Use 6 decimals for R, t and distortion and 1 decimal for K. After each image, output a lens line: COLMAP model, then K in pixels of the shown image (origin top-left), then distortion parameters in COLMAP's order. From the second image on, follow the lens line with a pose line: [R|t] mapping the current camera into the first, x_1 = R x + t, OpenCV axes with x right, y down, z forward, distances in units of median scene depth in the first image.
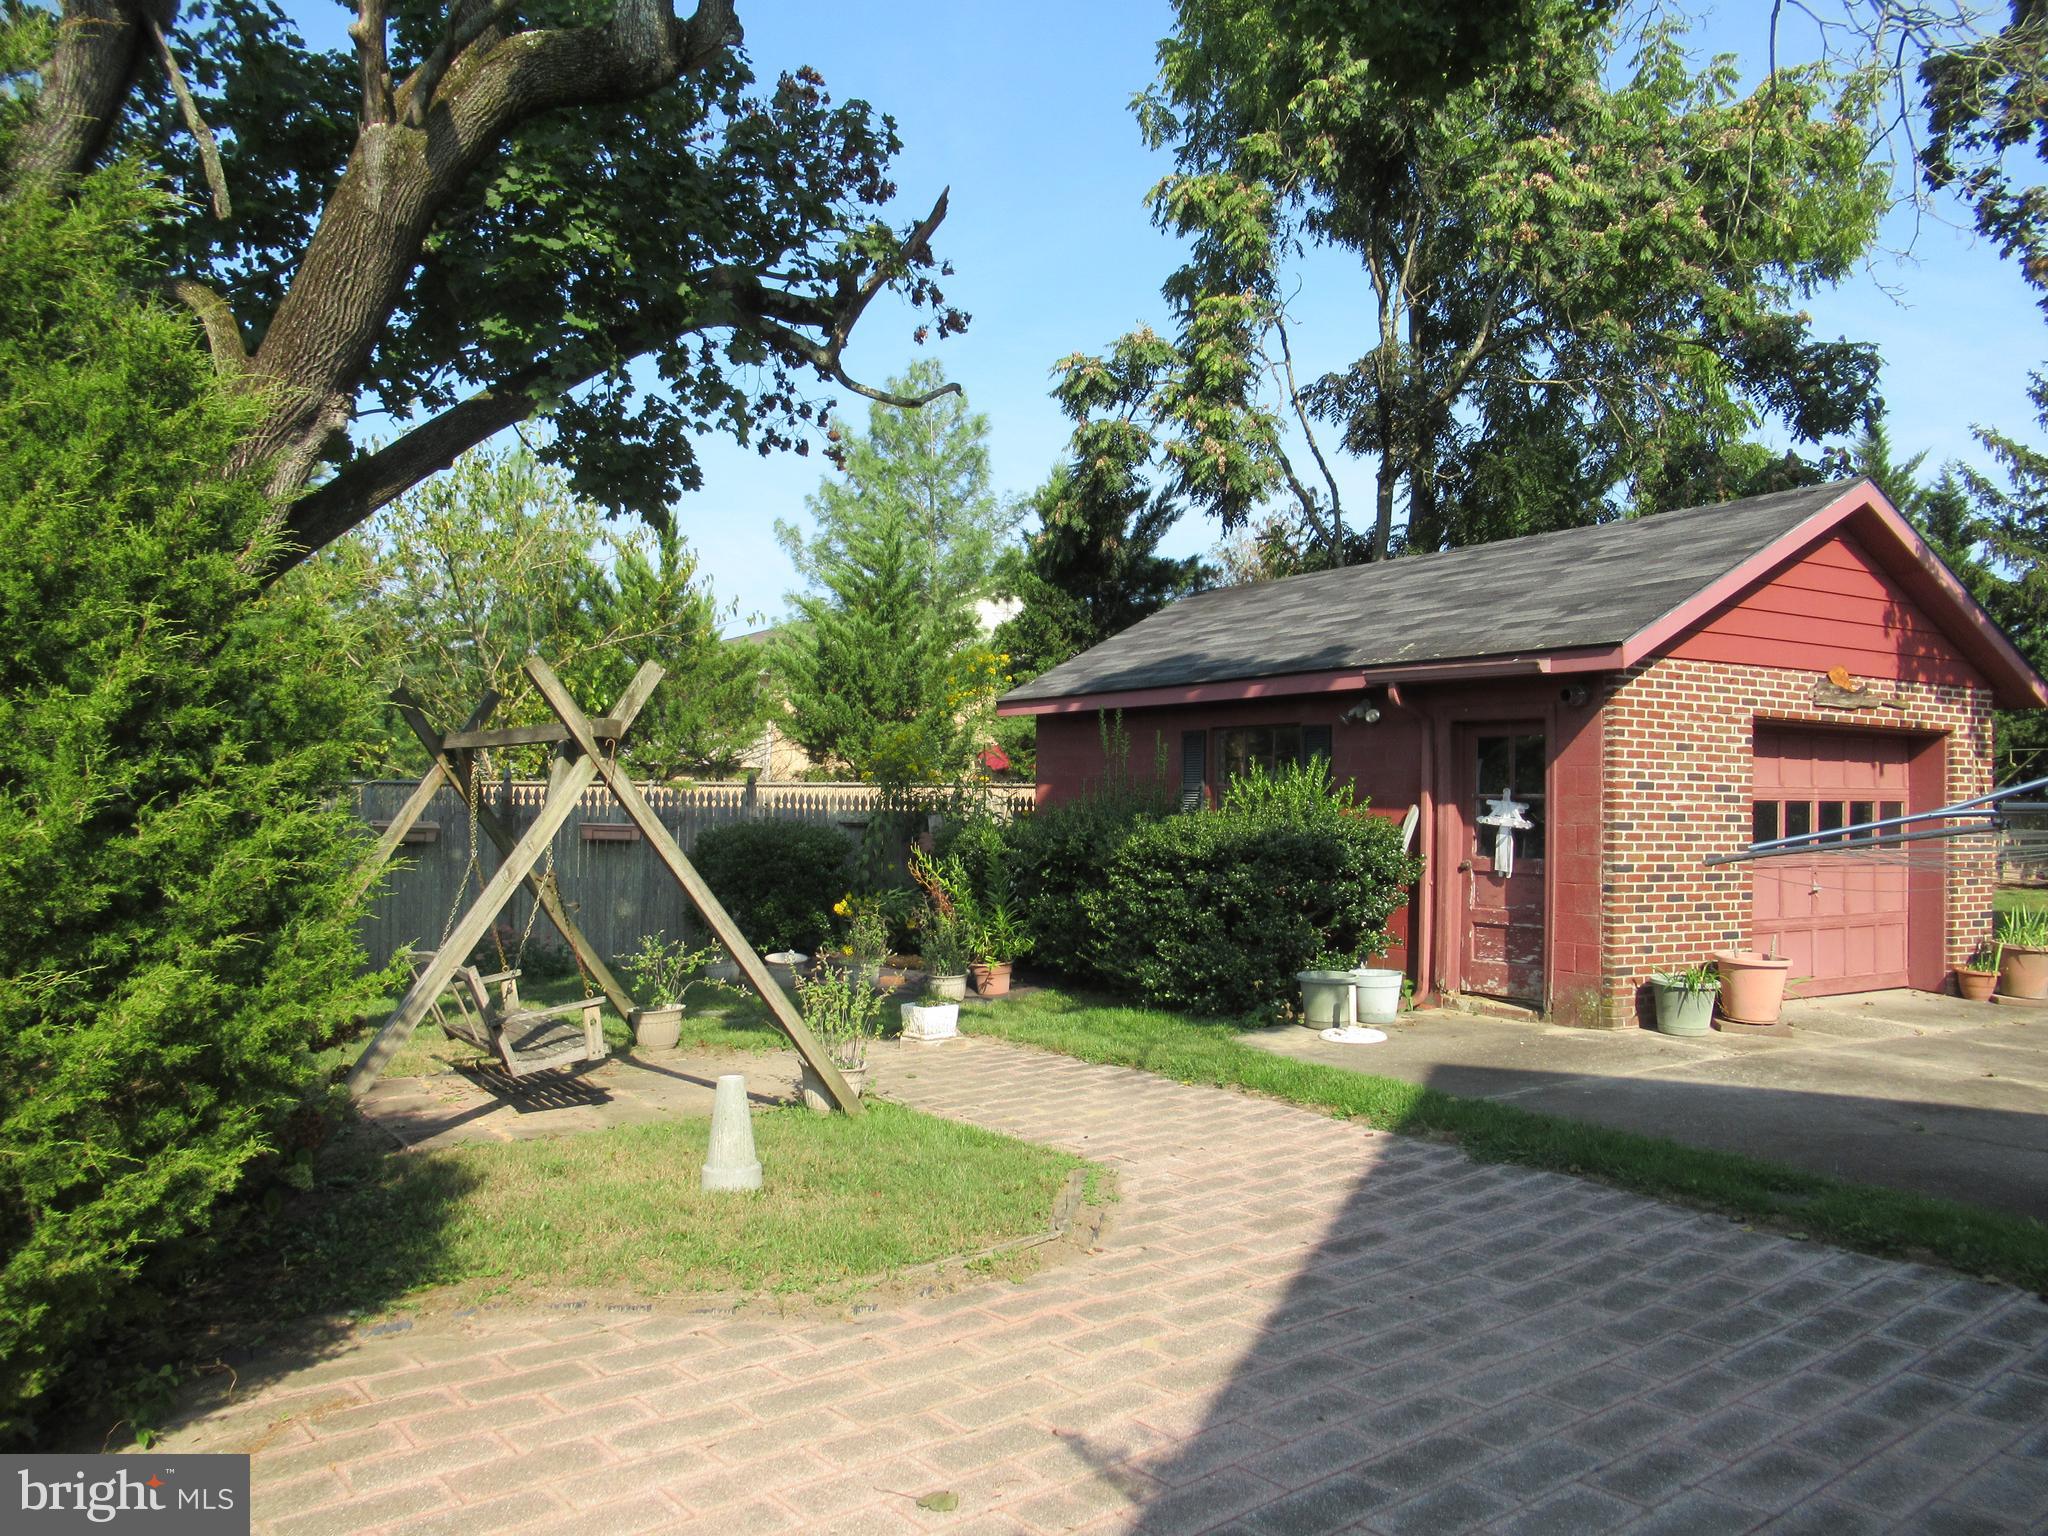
lens RADIAL K [[1525.4, 0, 1022.0], [0, 1525.4, 750.4], [0, 0, 1]] dist [-0.018293, 0.005906]
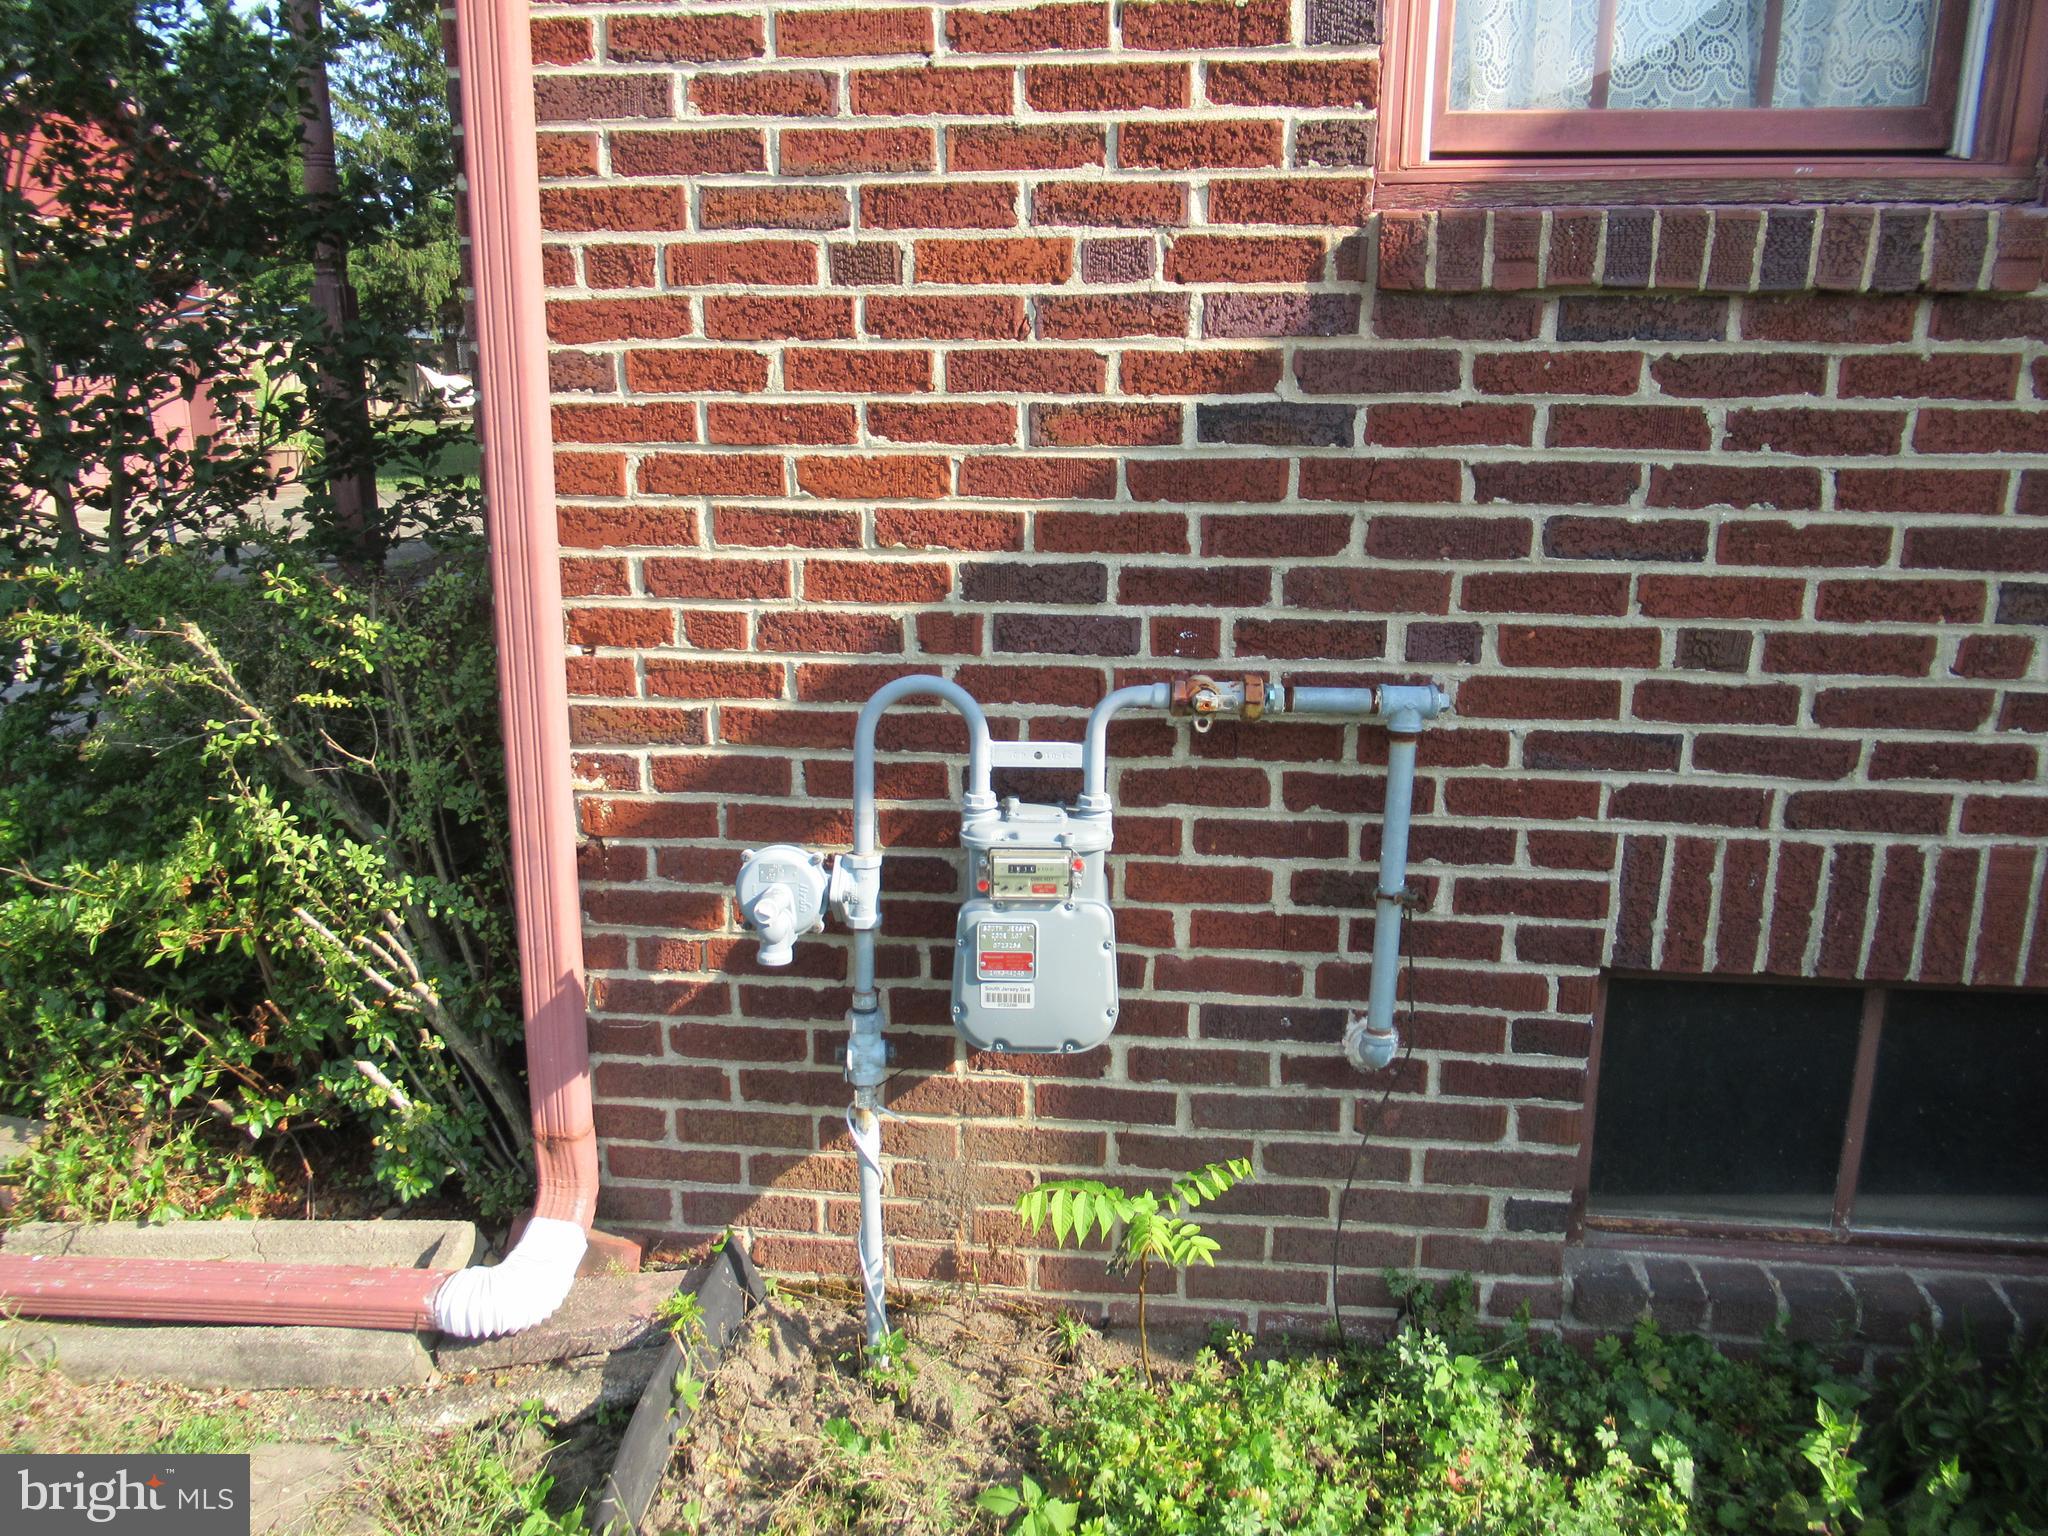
lens RADIAL K [[1525.4, 0, 1022.0], [0, 1525.4, 750.4], [0, 0, 1]] dist [-0.018293, 0.005906]
pose [[0.612258, -0.212546, 0.761554, 0.009043], [-0.010190, 0.960989, 0.276399, 0.011446], [-0.790593, -0.176988, 0.586207, -0.214806]]
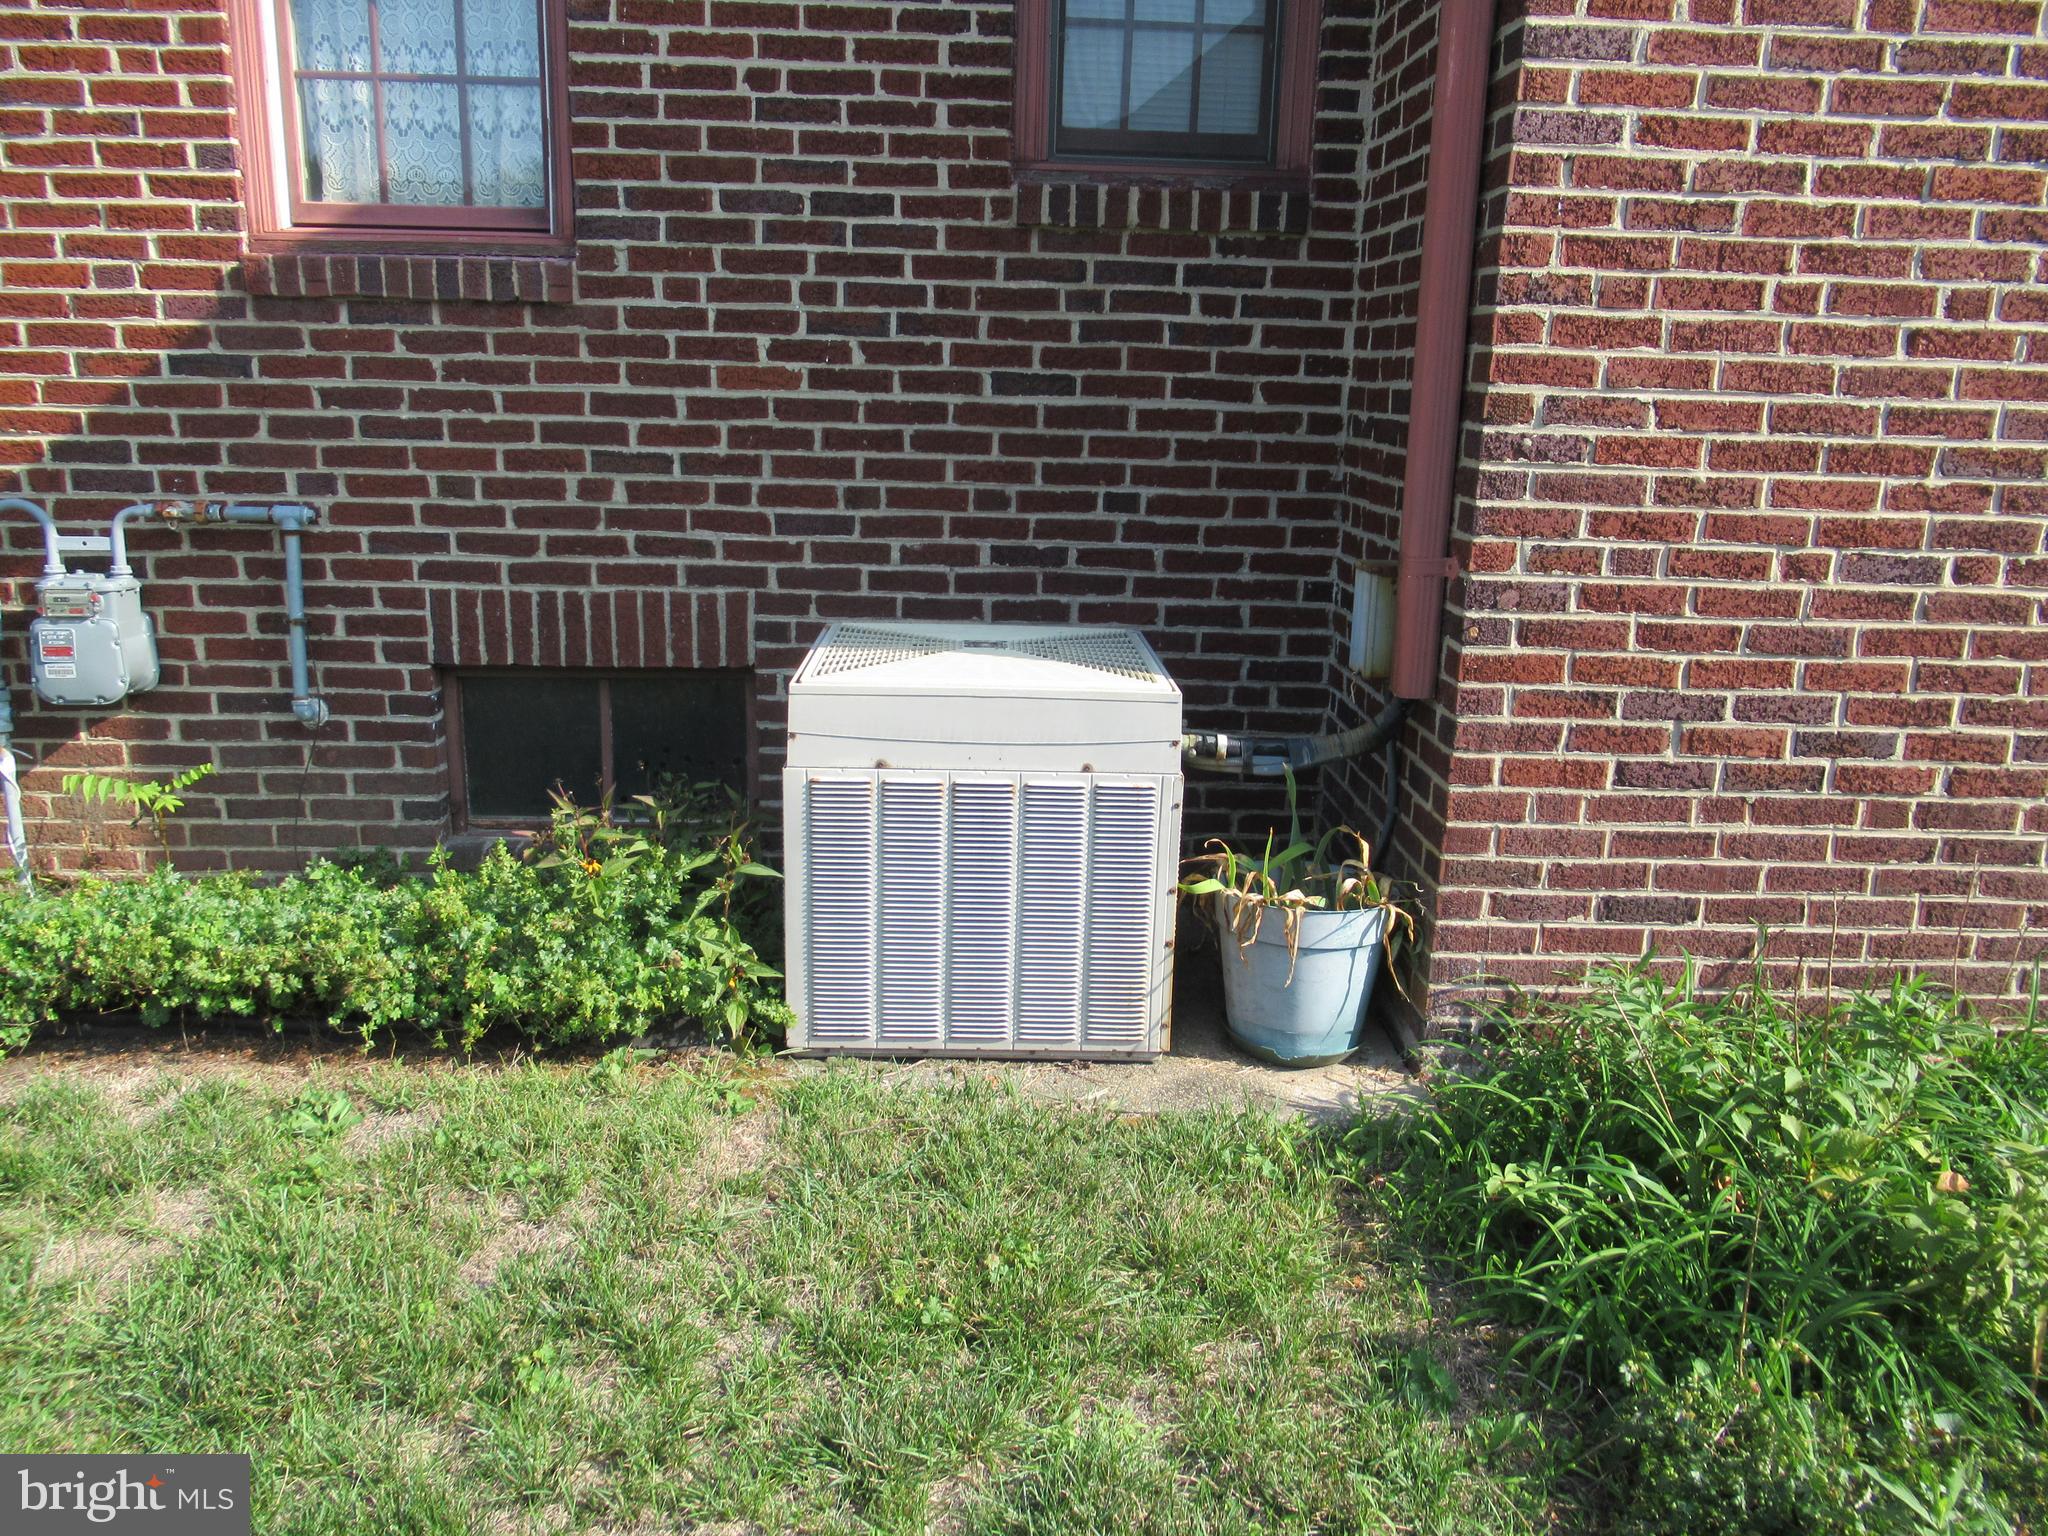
lens RADIAL K [[1525.4, 0, 1022.0], [0, 1525.4, 750.4], [0, 0, 1]] dist [-0.018293, 0.005906]
pose [[0.490639, -0.215568, 0.844277, -0.050200], [-0.033876, 0.963464, 0.265686, 0.010458], [-0.870704, -0.158956, 0.465411, -0.493033]]
